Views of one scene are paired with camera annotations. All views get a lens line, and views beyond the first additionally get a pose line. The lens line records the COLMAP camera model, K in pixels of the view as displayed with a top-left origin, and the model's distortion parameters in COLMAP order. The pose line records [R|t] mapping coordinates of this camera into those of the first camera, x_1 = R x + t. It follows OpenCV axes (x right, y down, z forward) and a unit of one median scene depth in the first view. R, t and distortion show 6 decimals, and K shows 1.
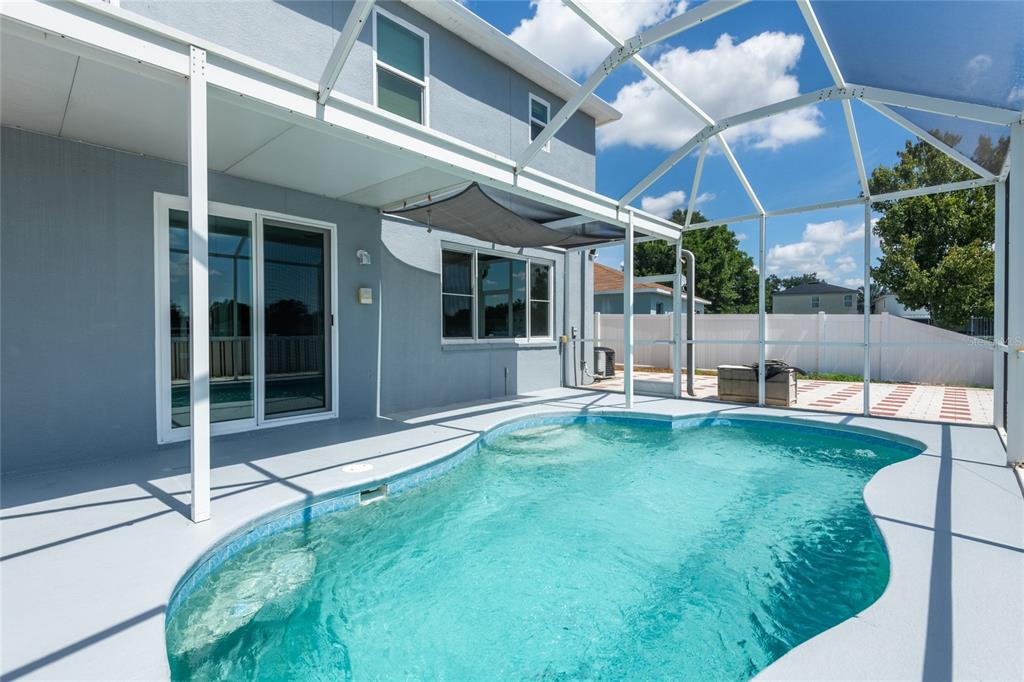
lens RADIAL K [[474.2, 0, 509.4], [0, 474.2, 340.4], [0, 0, 1]] dist [0.000608, -0.000682]
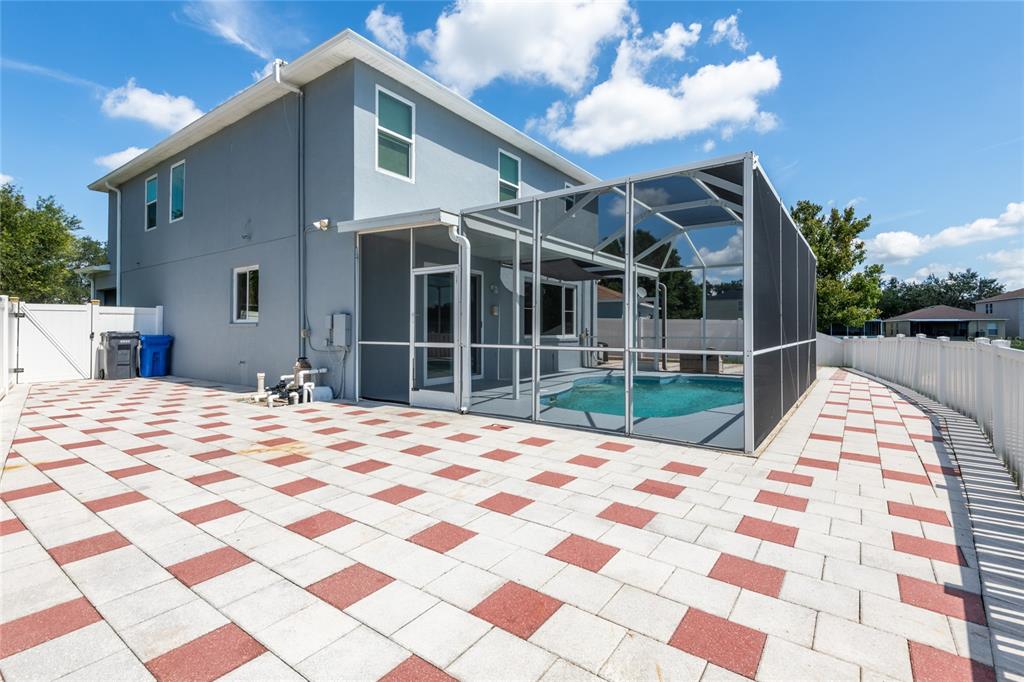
lens RADIAL K [[474.2, 0, 513.4], [0, 474.2, 332.2], [0, 0, 1]] dist [0.000608, -0.000682]
pose [[0.992645, 0.002431, 0.121041, -0.328798], [-0.000497, 0.999872, -0.016007, 0.010348], [-0.121064, 0.015829, 0.992518, -0.564910]]
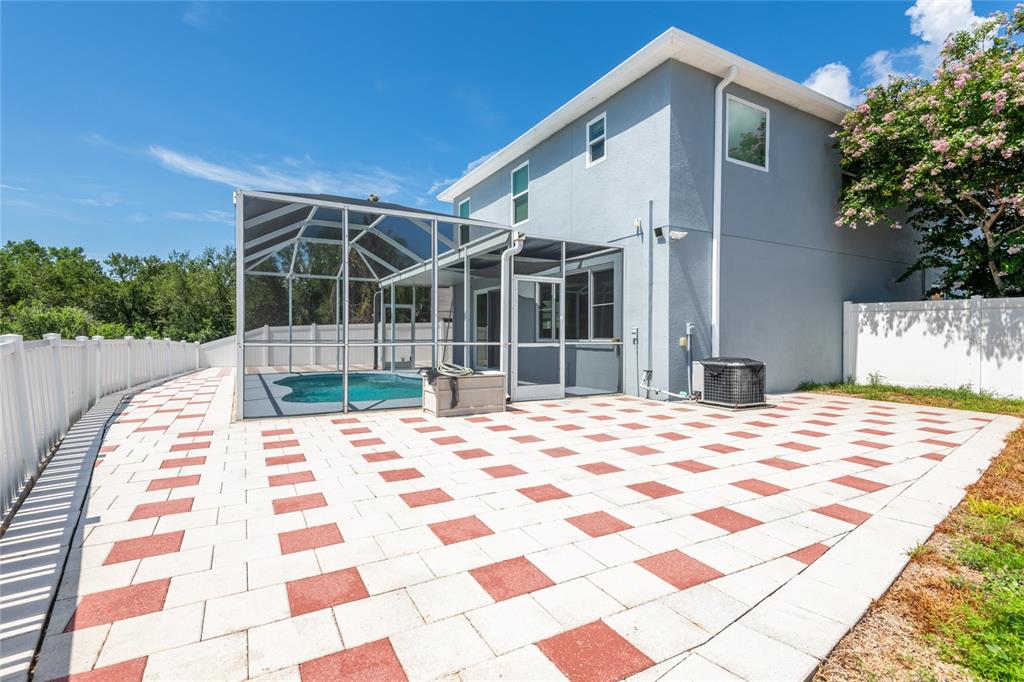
lens RADIAL K [[474.2, 0, 511.8], [0, 474.2, 338.9], [0, 0, 1]] dist [0.000608, -0.000682]
pose [[-0.316897, 0.005241, -0.948445, 1.207853], [-0.022675, 0.999657, 0.013101, -0.018279], [0.948189, 0.025658, -0.316670, 1.231785]]
